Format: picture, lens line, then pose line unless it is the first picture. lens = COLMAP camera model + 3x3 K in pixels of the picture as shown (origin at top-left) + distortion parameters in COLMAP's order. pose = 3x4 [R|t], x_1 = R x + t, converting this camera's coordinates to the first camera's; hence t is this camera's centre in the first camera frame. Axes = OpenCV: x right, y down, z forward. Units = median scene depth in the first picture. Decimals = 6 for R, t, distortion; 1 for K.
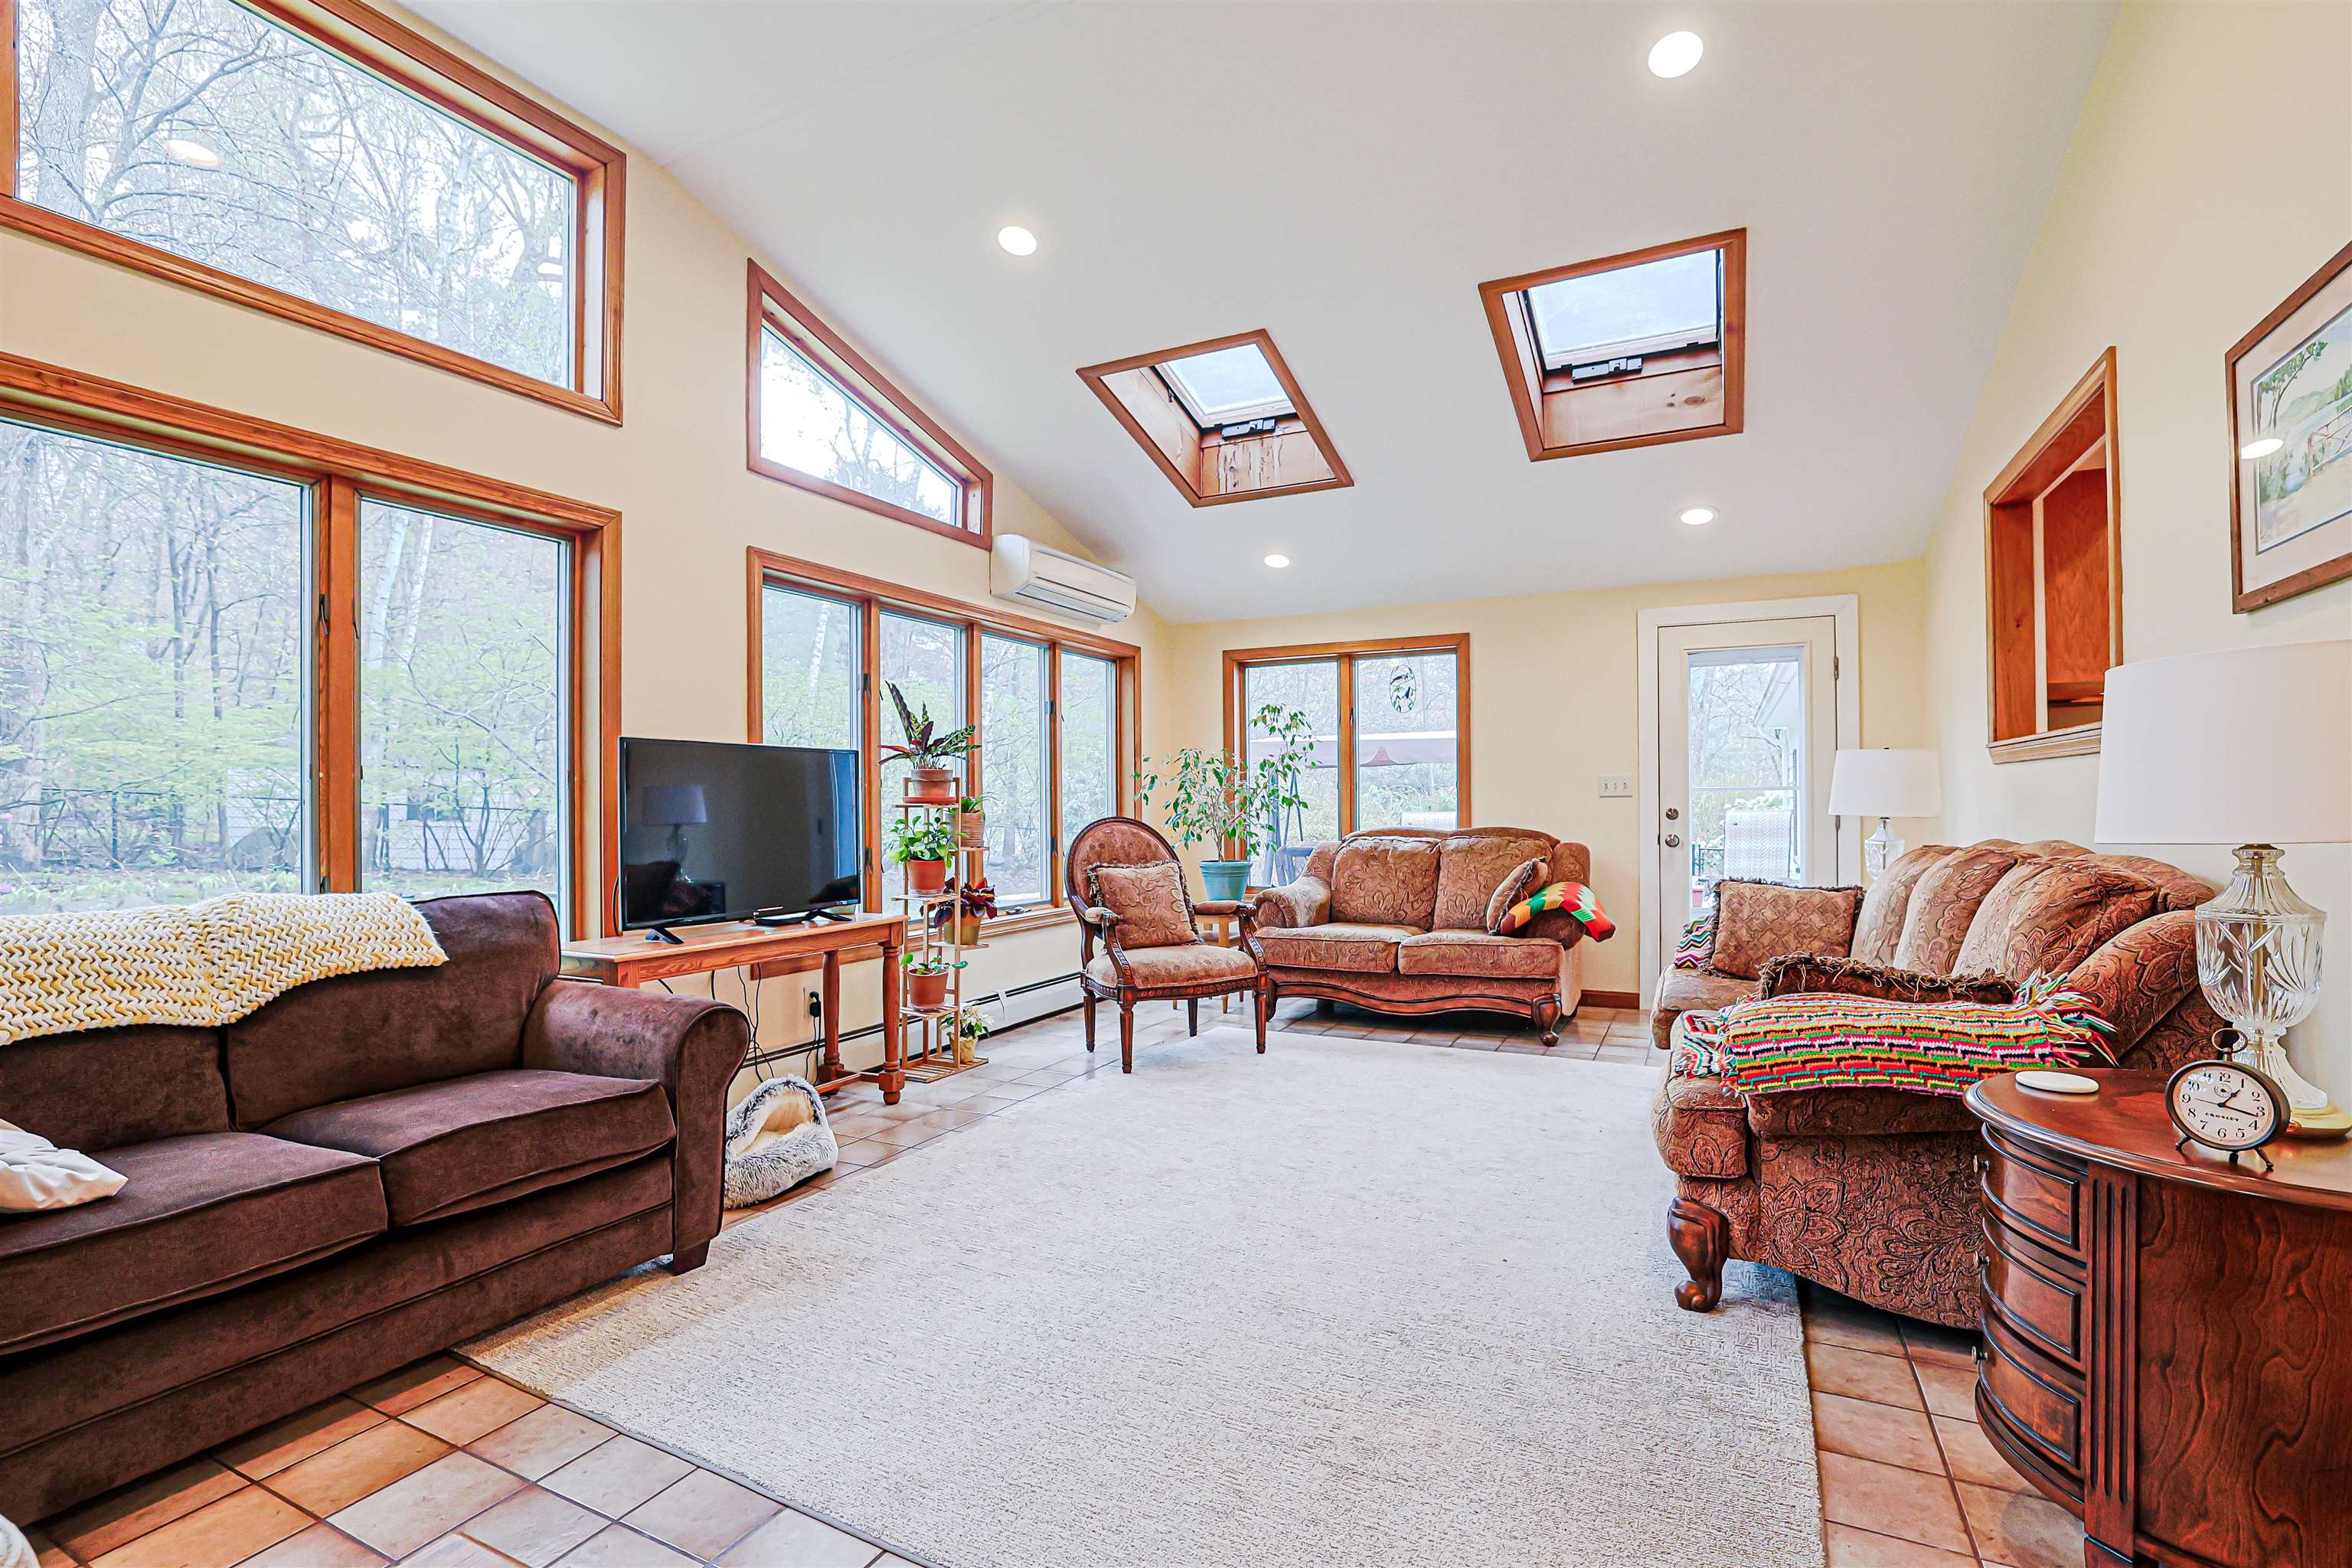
lens RADIAL K [[1118.7, 0, 1180.8], [0, 1118.7, 797.7], [0, 0, 1]] dist [-0.044625, 0.012522]
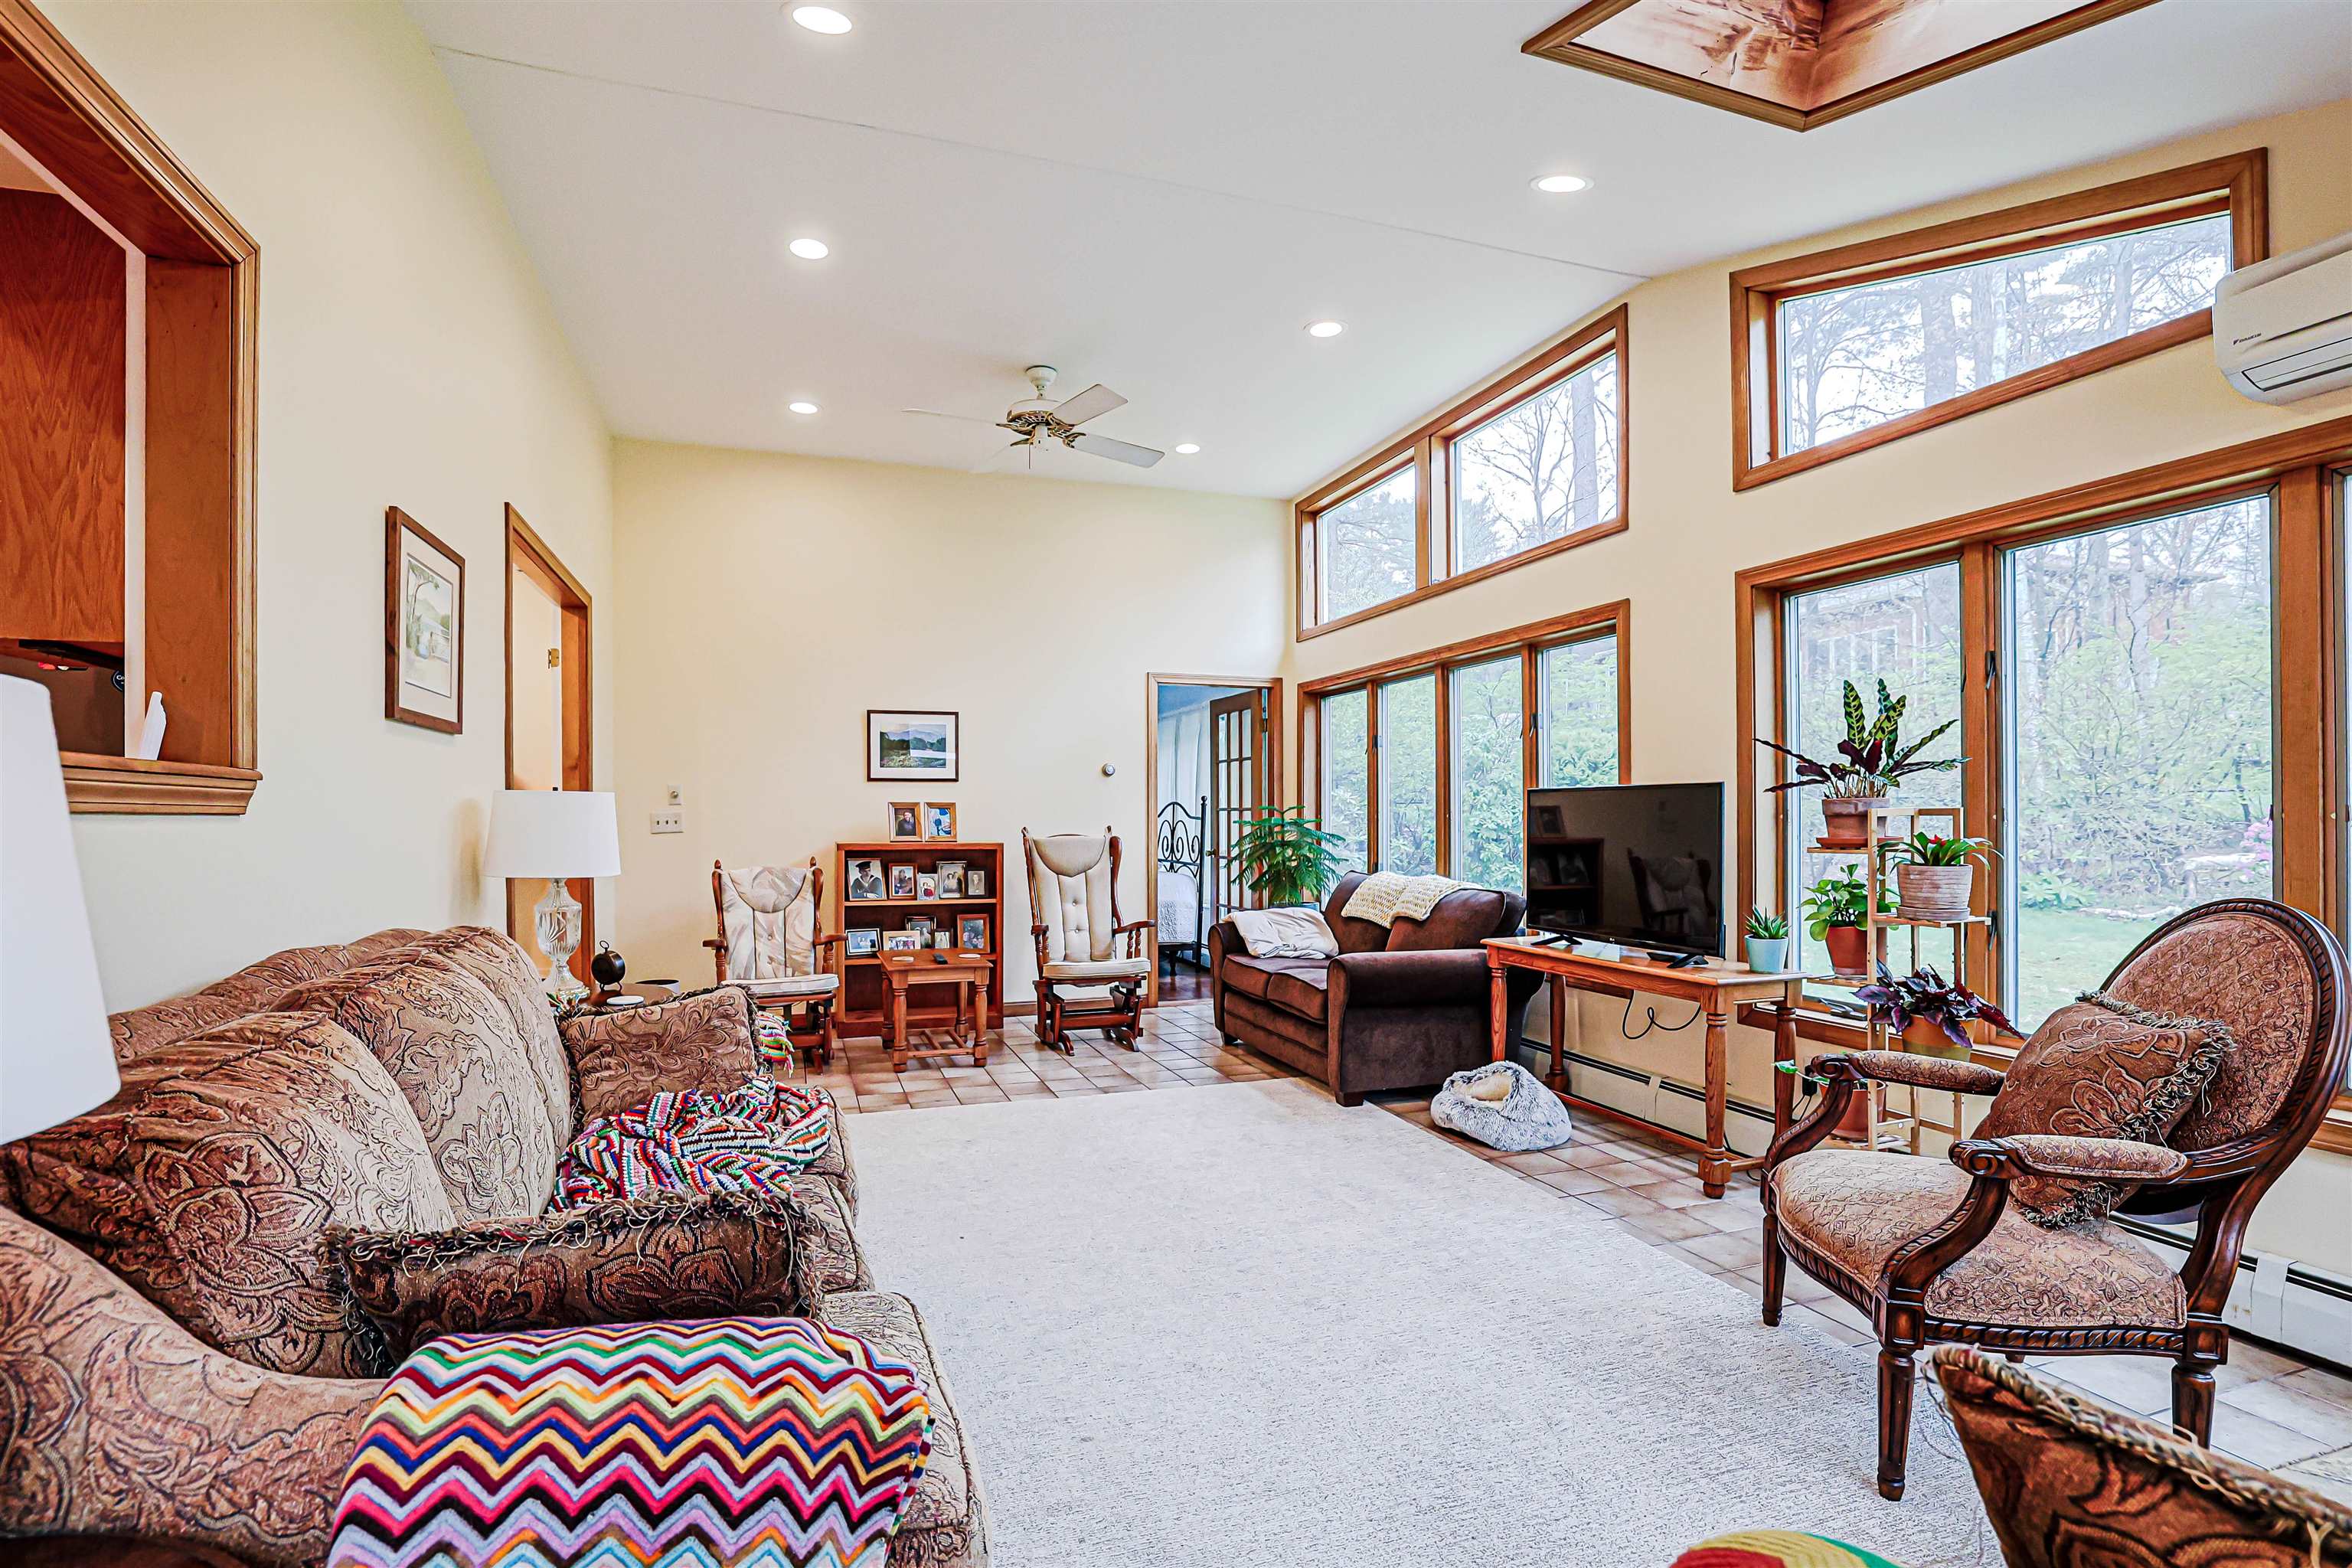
lens RADIAL K [[1118.7, 0, 1177.3], [0, 1118.7, 803.5], [0, 0, 1]] dist [-0.044625, 0.012522]
pose [[-0.702047, 0.002255, -0.712127, 0.729208], [0.008543, 0.999950, -0.005255, -0.028927], [0.712079, -0.009773, -0.702031, 1.523721]]
